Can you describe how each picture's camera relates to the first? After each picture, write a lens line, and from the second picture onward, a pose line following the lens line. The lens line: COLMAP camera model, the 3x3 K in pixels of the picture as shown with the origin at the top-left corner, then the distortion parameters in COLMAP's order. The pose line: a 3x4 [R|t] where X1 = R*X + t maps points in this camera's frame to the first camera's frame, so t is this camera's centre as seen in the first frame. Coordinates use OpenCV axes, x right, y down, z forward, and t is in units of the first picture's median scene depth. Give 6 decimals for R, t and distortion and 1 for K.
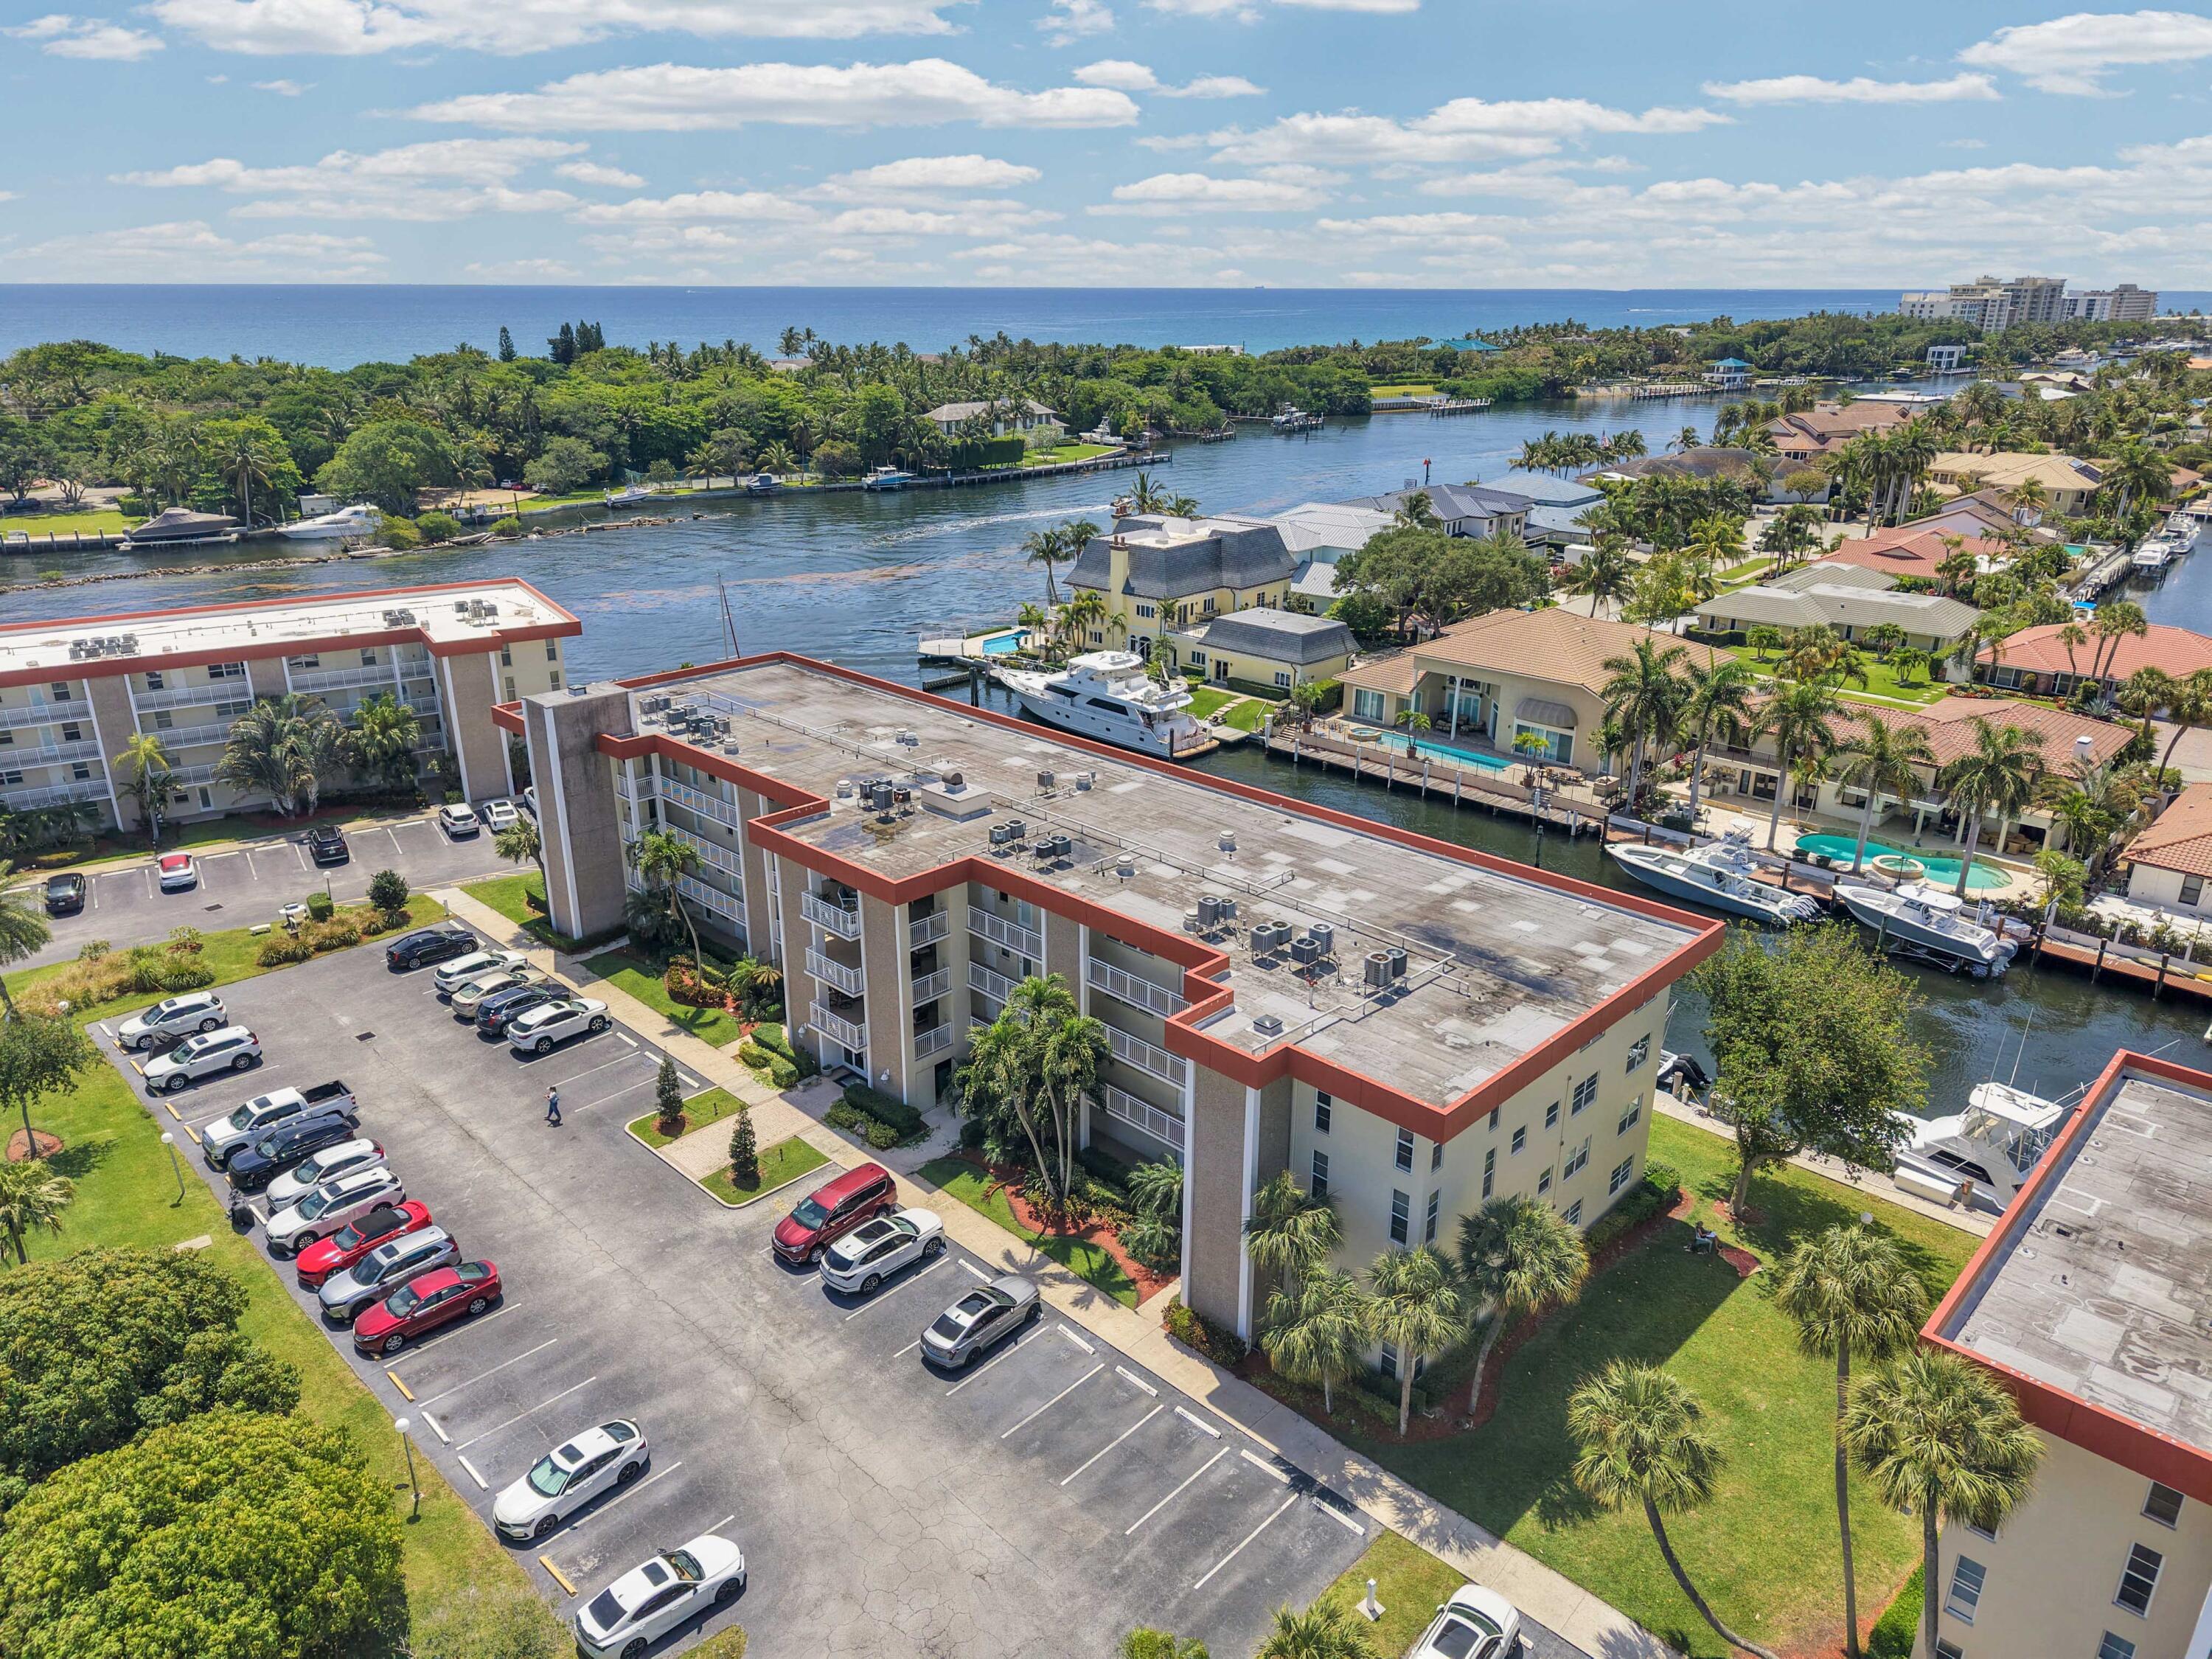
lens RADIAL K [[1472.5, 0, 1107.8], [0, 1472.5, 829.1], [0, 0, 1]] dist [0.043648, -0.051947]
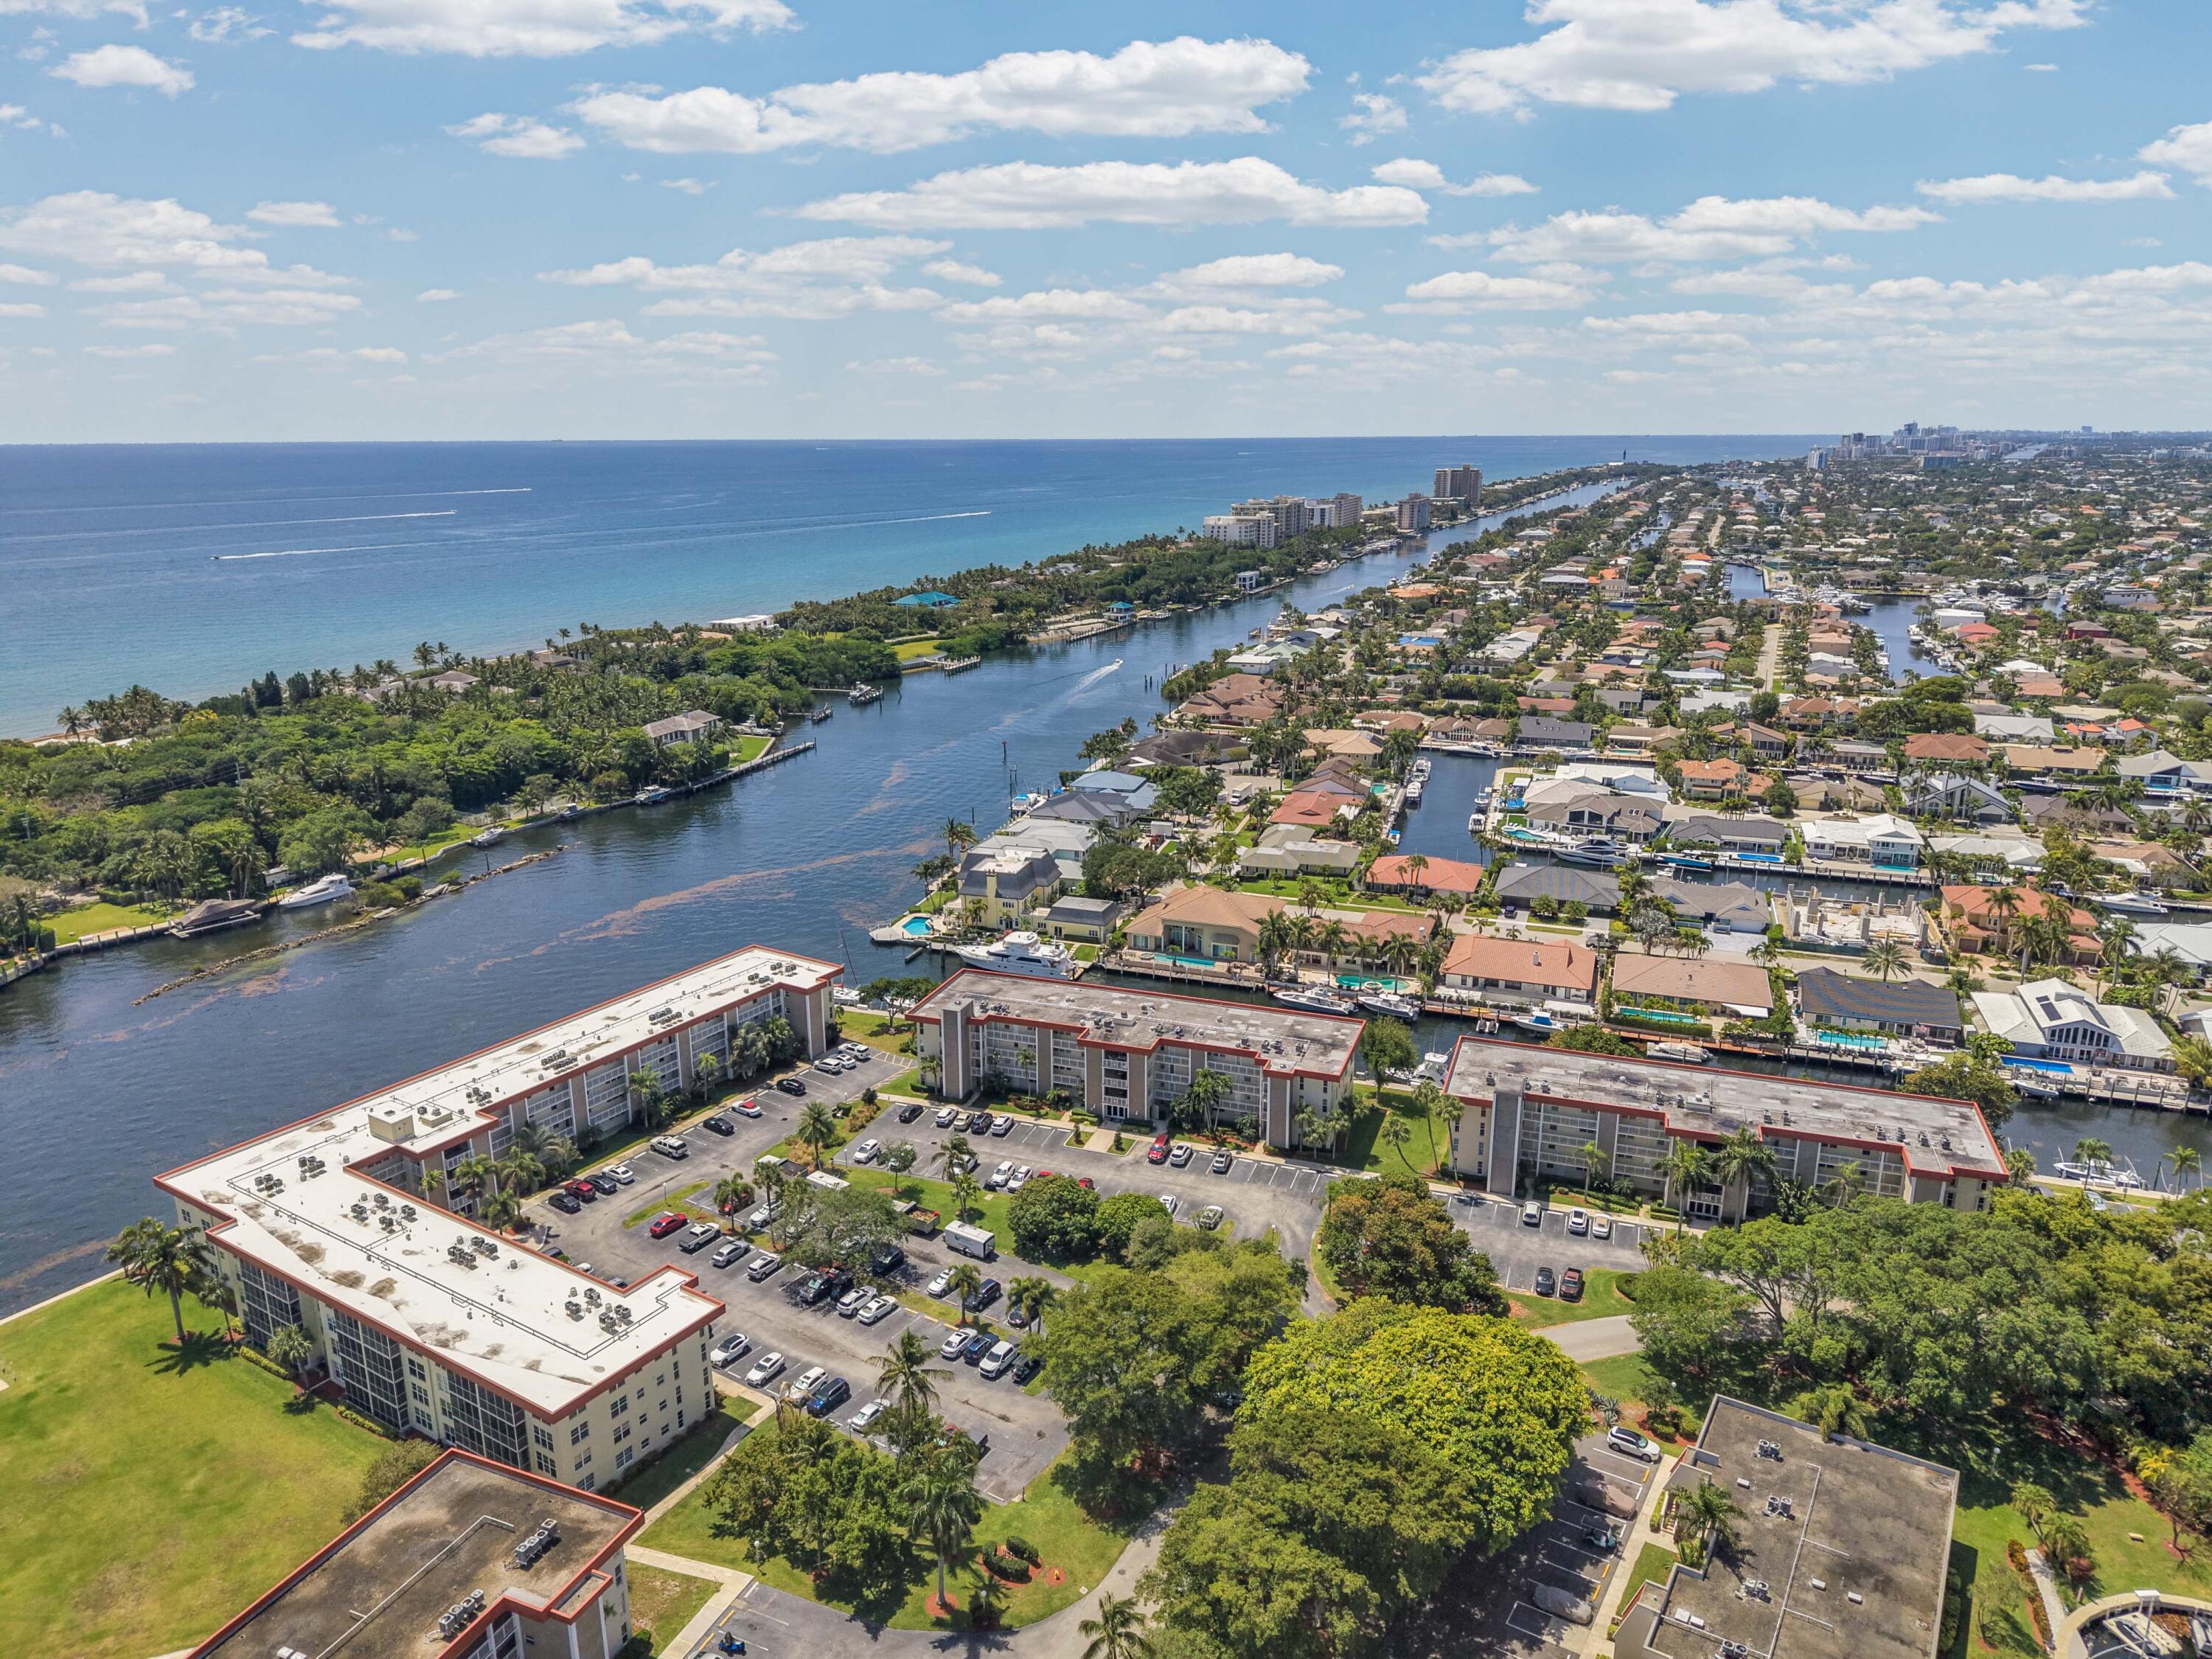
lens RADIAL K [[1472.5, 0, 1107.8], [0, 1472.5, 829.1], [0, 0, 1]] dist [0.043648, -0.051947]
pose [[0.908250, -0.110208, 0.403654, -0.858813], [0.145581, 0.987650, -0.057912, -0.154252], [-0.392286, 0.111363, 0.913077, -1.157213]]
